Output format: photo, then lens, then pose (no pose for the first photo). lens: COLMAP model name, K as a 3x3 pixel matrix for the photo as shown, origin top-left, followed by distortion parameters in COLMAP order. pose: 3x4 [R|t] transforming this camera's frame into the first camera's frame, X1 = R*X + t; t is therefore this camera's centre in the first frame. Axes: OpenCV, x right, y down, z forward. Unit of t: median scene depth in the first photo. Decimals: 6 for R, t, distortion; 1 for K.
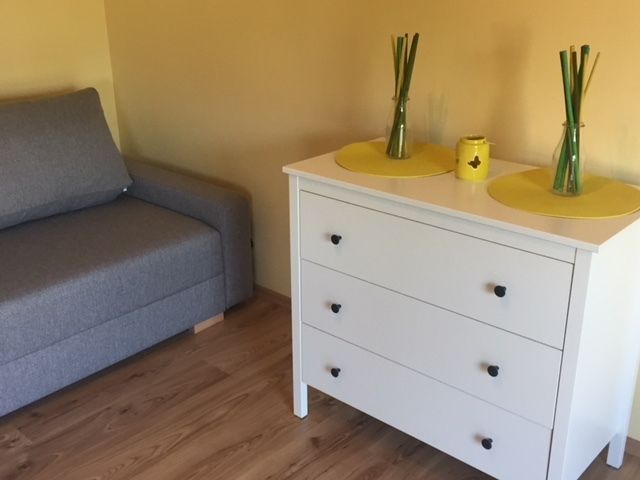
lens RADIAL K [[723.3, 0, 321.0], [0, 723.3, 228.3], [0, 0, 1]] dist [0.056072, 0.011302]
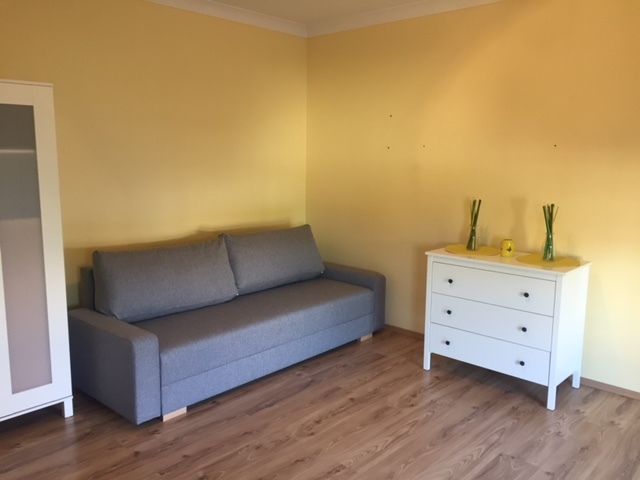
lens RADIAL K [[542.9, 0, 320.0], [0, 542.9, 240.0], [0, 0, 1]] dist [0.082627, -0.095295]
pose [[0.999679, 0.012079, -0.022272, -0.338103], [-0.016215, 0.980454, -0.196081, 0.219750], [0.019469, 0.196379, 0.980335, -0.730072]]
